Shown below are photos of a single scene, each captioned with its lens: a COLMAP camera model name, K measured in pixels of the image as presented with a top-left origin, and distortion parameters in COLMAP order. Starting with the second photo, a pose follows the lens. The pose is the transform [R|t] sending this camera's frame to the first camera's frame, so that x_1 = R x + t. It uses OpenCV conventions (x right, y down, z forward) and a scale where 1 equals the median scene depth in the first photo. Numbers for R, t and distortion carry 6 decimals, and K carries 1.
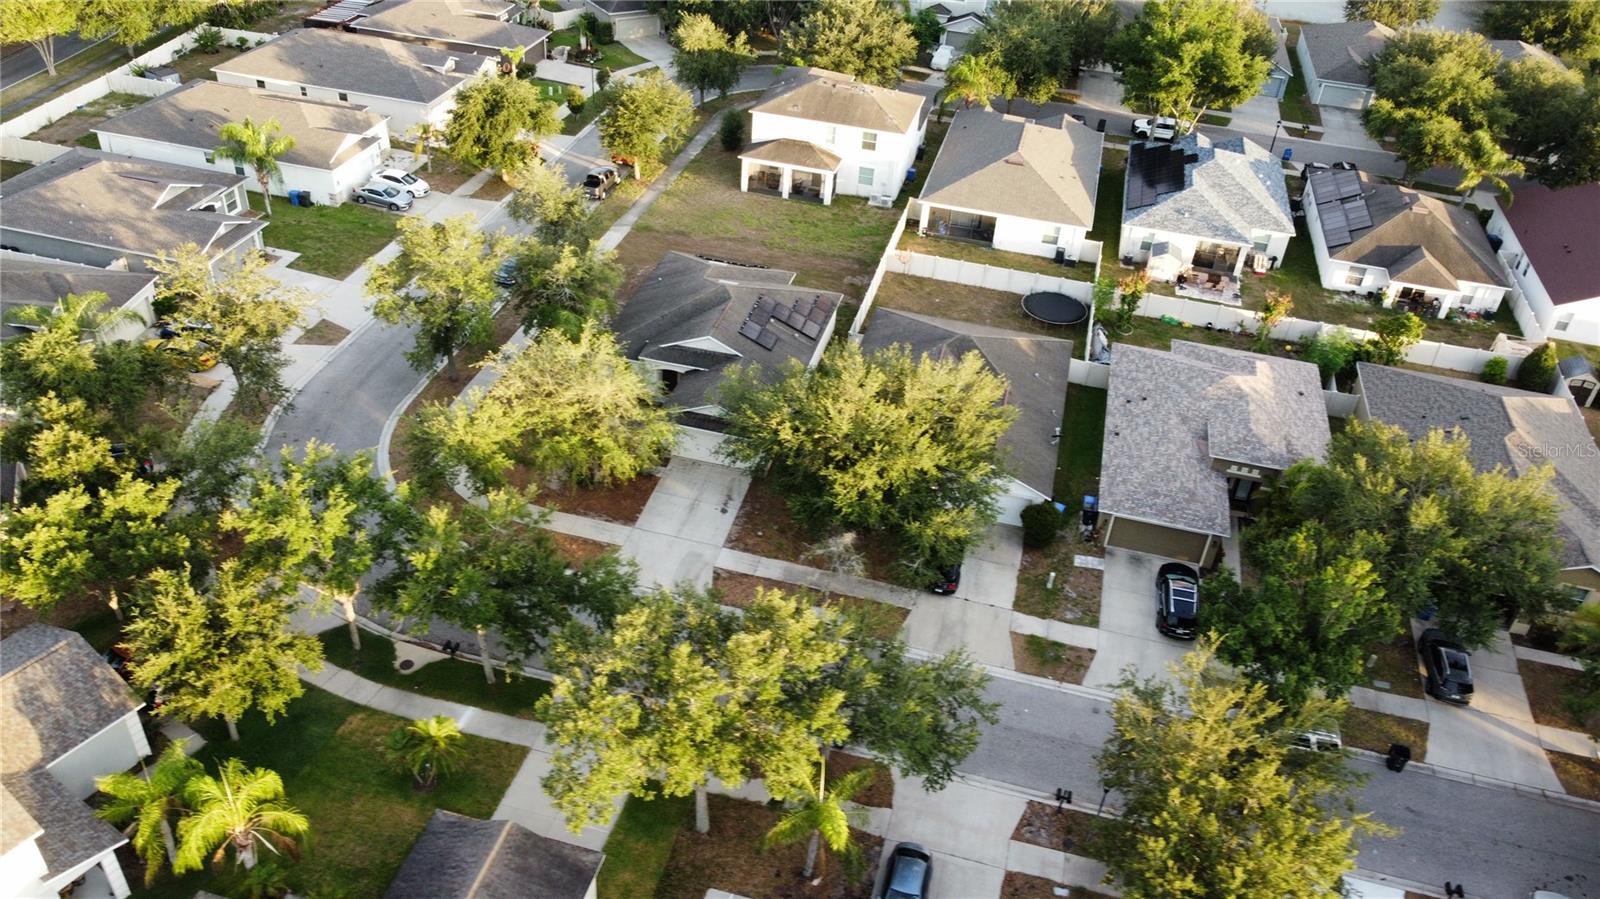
lens RADIAL K [[1218.1, 0, 800.0], [0, 1218.1, 449.5], [0, 0, 1]] dist [-0.009379, 0.010257]
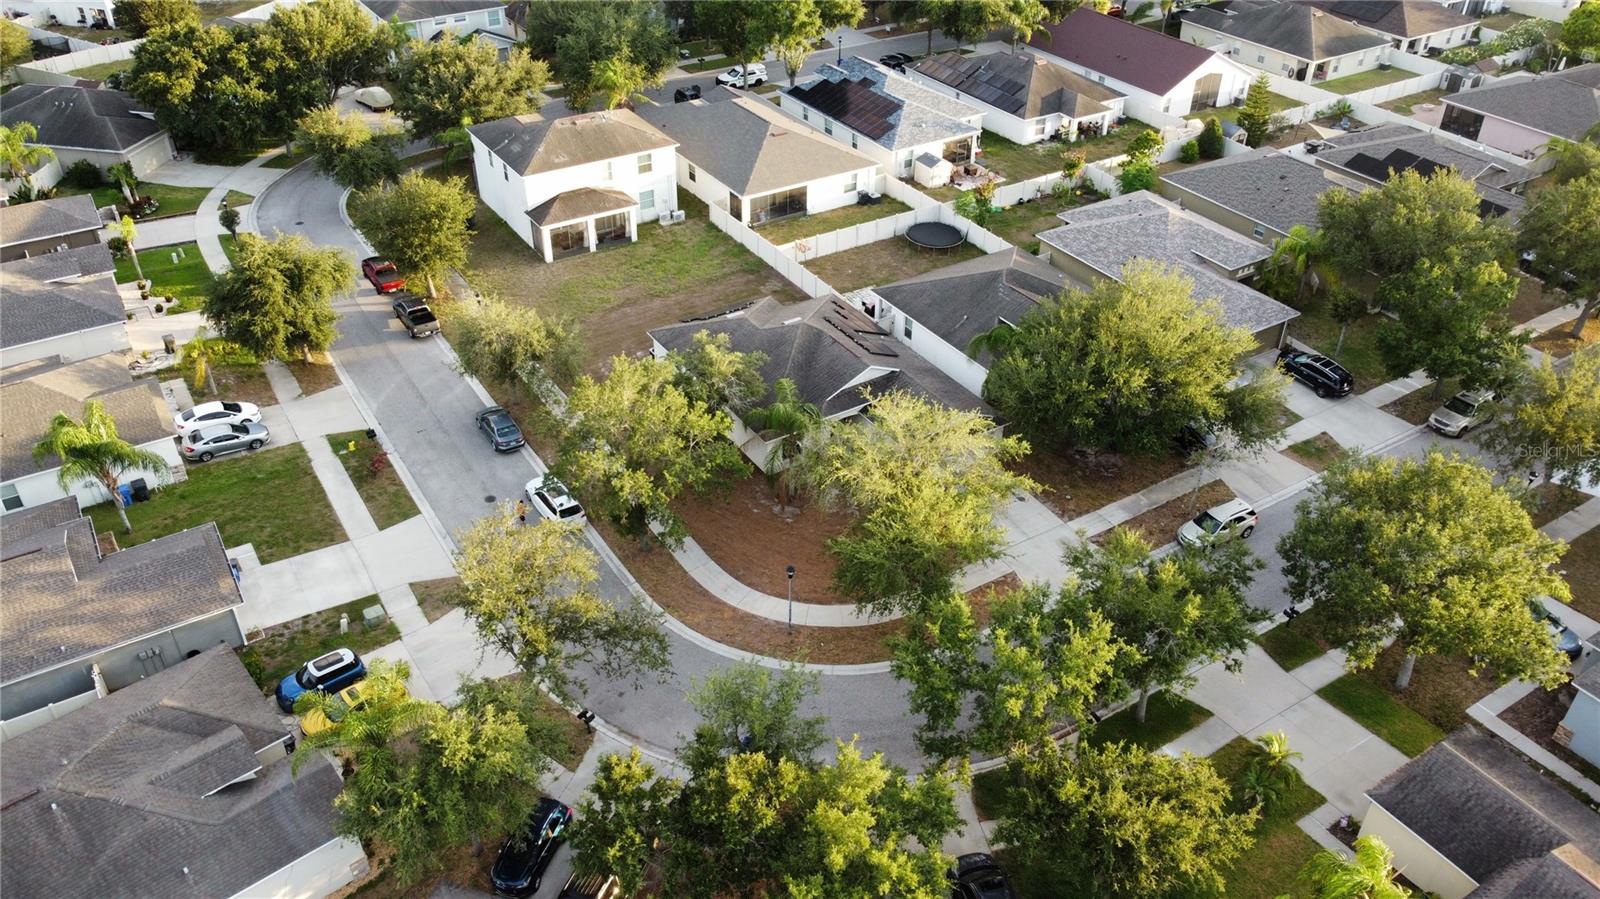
lens RADIAL K [[1218.1, 0, 800.0], [0, 1218.1, 449.5], [0, 0, 1]] dist [-0.009379, 0.010257]
pose [[0.687049, -0.462578, 0.560344, -0.528062], [0.451576, 0.875991, 0.169467, -0.172485], [-0.569248, 0.136606, 0.810738, 0.195070]]
